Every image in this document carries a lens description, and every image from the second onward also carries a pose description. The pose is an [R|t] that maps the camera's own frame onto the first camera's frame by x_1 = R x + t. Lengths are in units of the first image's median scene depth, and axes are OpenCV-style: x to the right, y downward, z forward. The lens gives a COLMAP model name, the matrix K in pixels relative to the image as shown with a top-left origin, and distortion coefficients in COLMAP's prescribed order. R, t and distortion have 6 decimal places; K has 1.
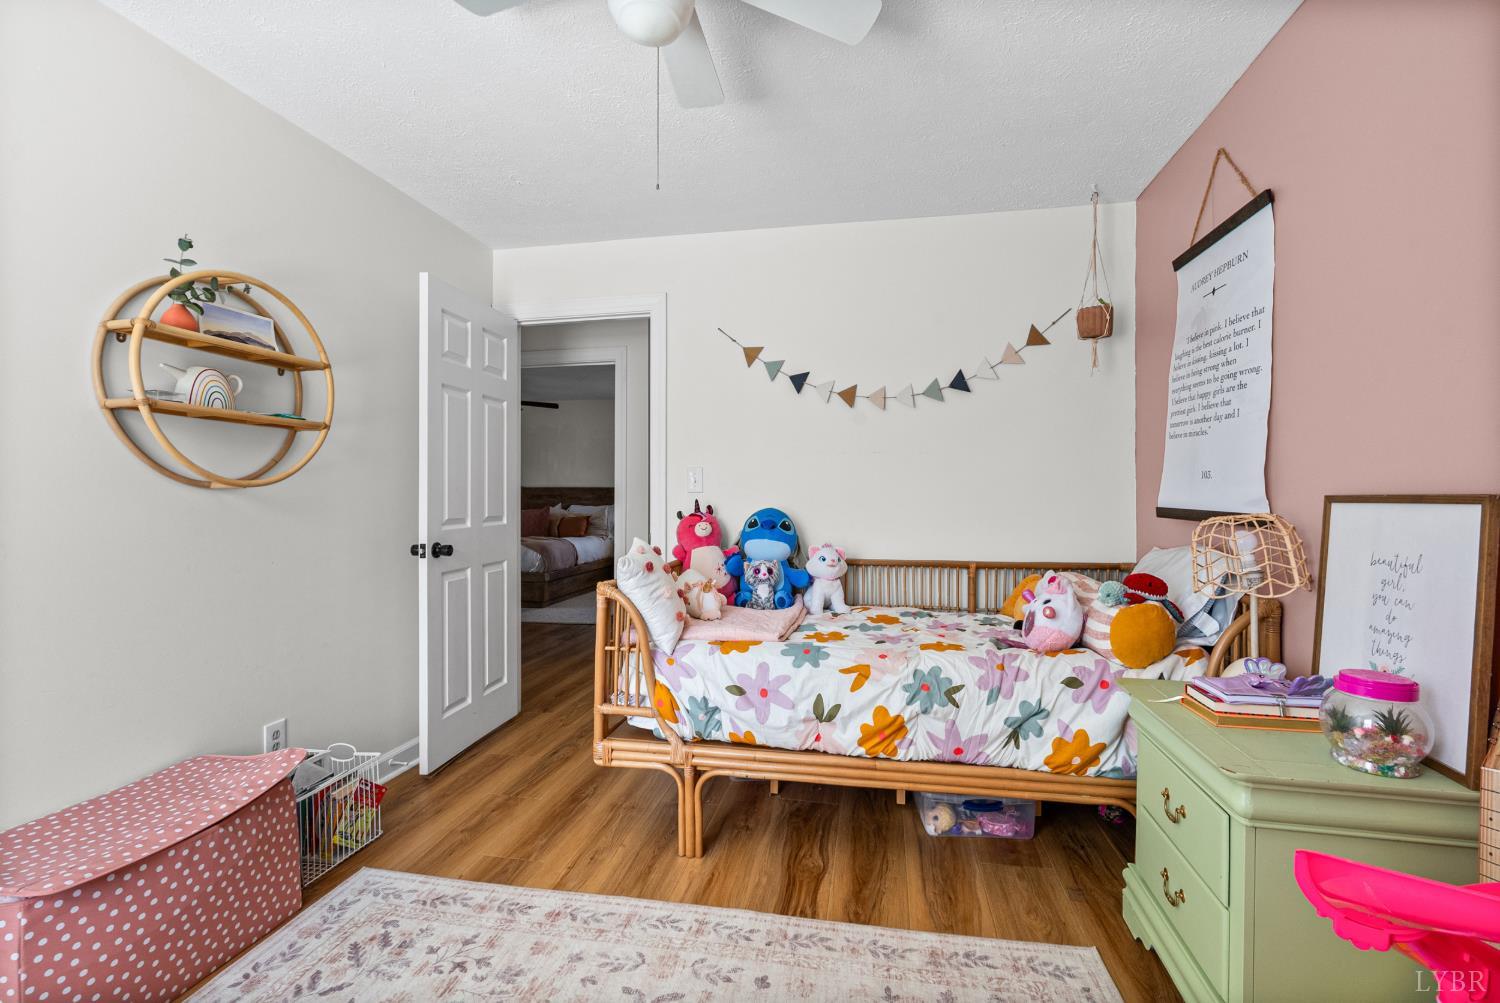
lens RADIAL K [[687.5, 0, 753.8], [0, 687.5, 498.4], [0, 0, 1]] dist [-0.000544, -0.000020]
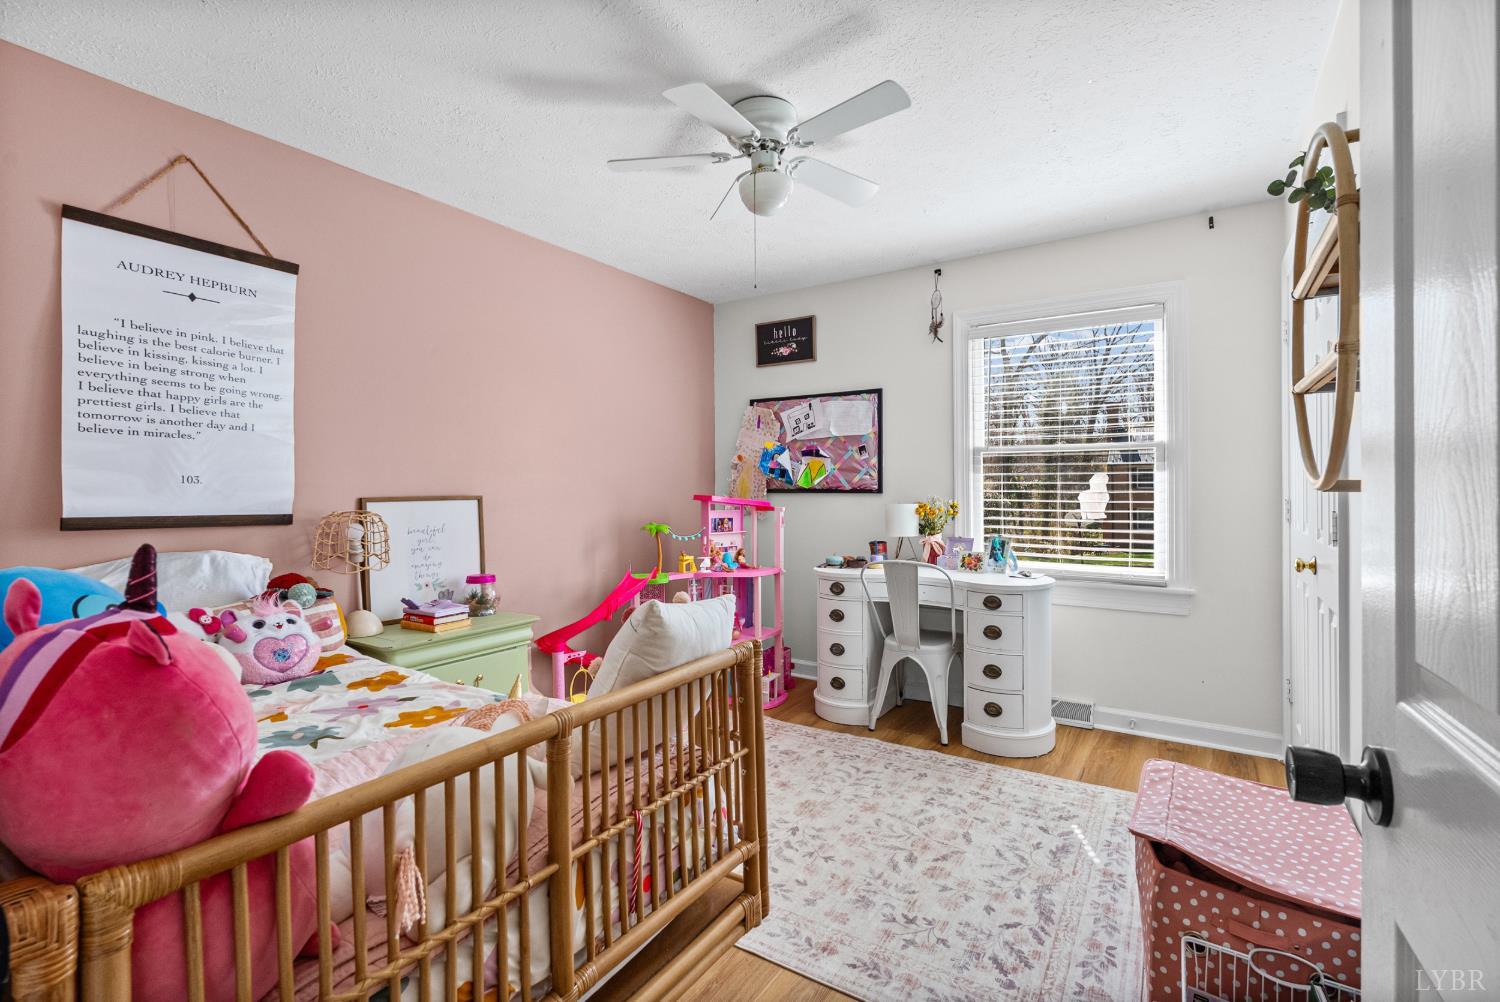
lens RADIAL K [[687.5, 0, 753.8], [0, 687.5, 497.9], [0, 0, 1]] dist [-0.000544, -0.000020]
pose [[-0.926695, 0.000373, 0.375813, -0.571362], [0.004283, 0.999945, 0.009570, -0.017097], [-0.375789, 0.010478, -0.926646, 1.978560]]
